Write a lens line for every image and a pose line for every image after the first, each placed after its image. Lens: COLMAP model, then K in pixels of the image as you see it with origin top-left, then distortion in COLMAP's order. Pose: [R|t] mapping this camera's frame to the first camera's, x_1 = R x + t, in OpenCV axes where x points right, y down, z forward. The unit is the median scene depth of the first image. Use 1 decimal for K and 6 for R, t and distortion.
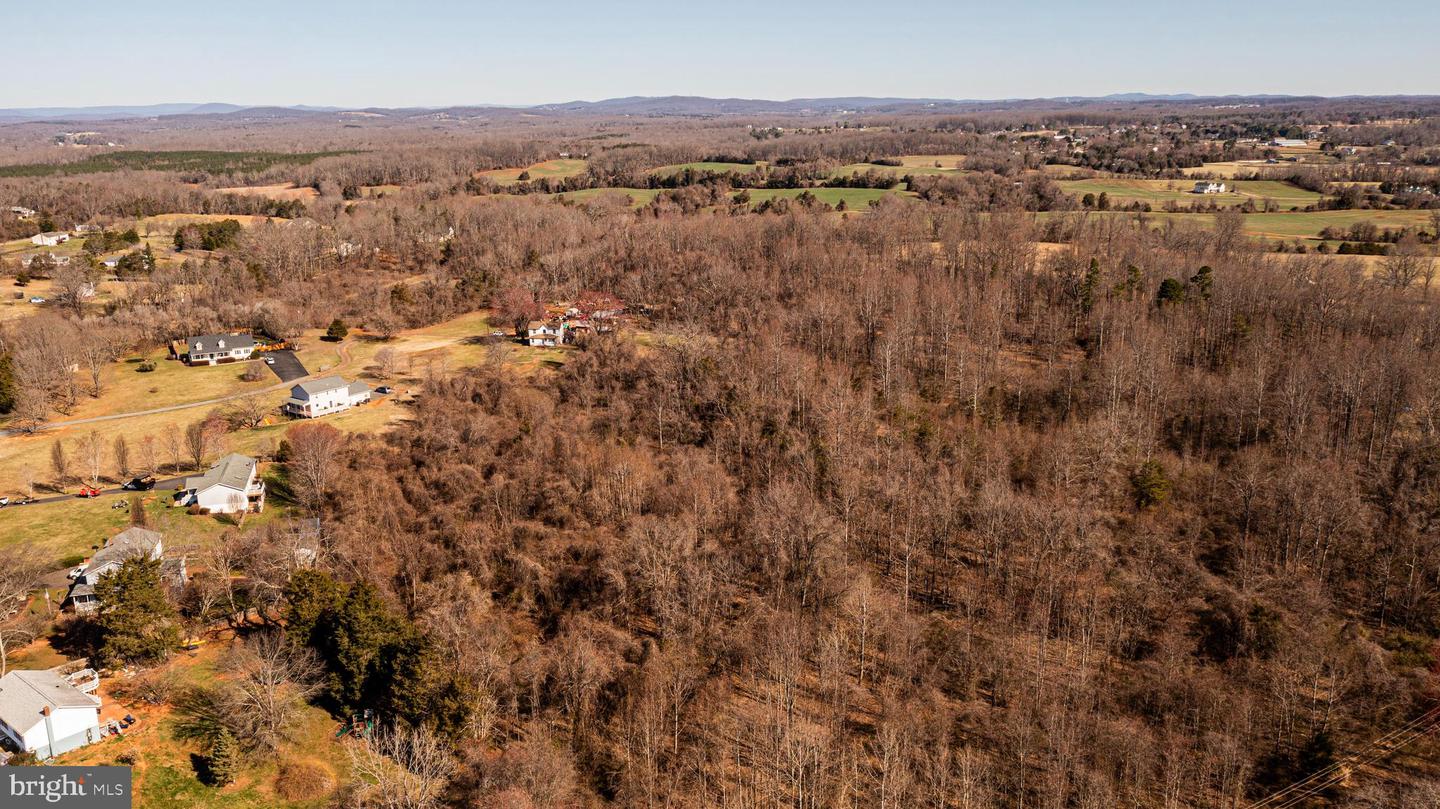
lens RADIAL K [[1138.5, 0, 721.7], [0, 1138.5, 404.5], [0, 0, 1]] dist [-0.015334, 0.006215]
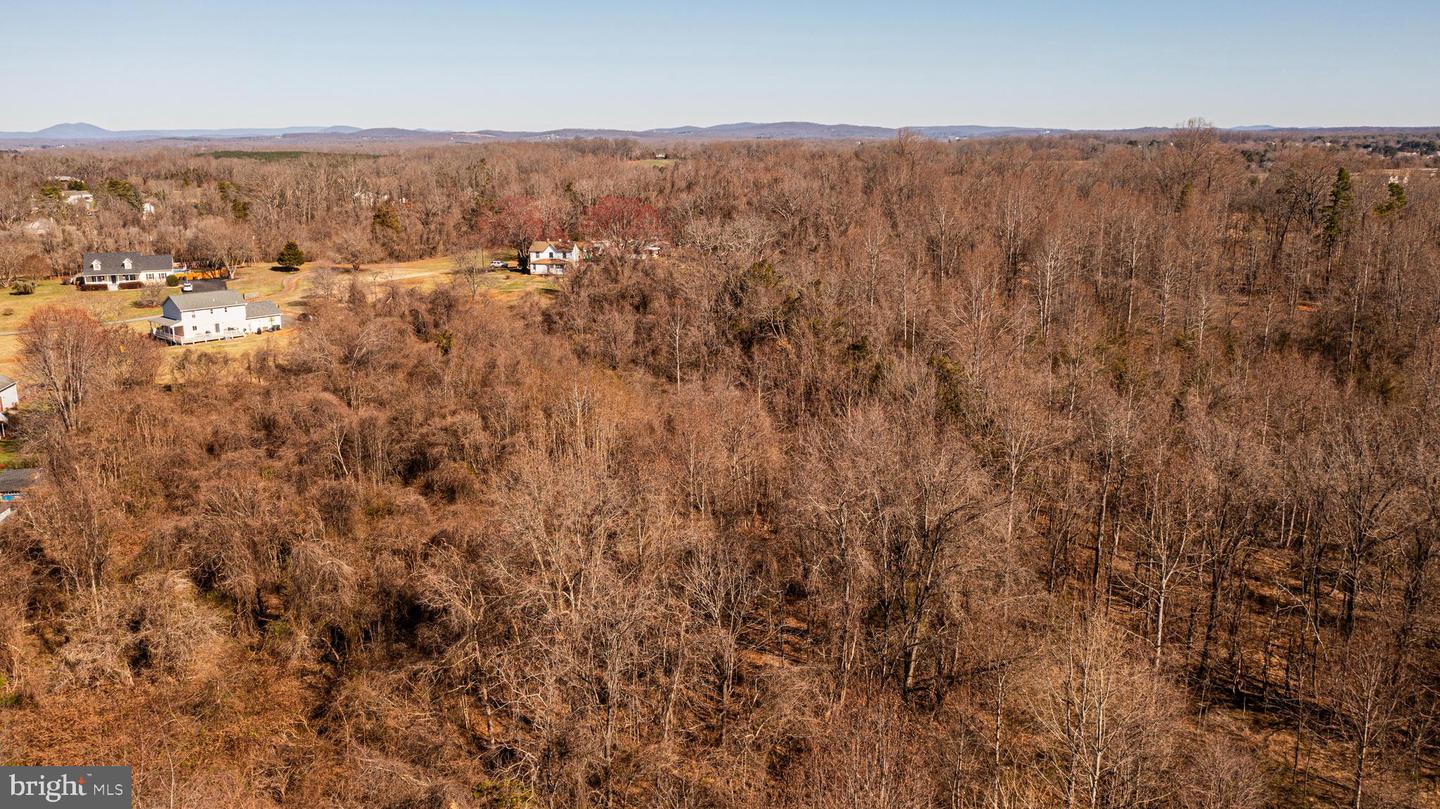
lens RADIAL K [[1138.5, 0, 711.5], [0, 1138.5, 402.4], [0, 0, 1]] dist [-0.015334, 0.006215]
pose [[0.994750, 0.029945, -0.097858, 0.022068], [-0.032472, 0.999176, -0.024333, 0.050477], [0.097049, 0.027383, 0.994903, 0.339167]]
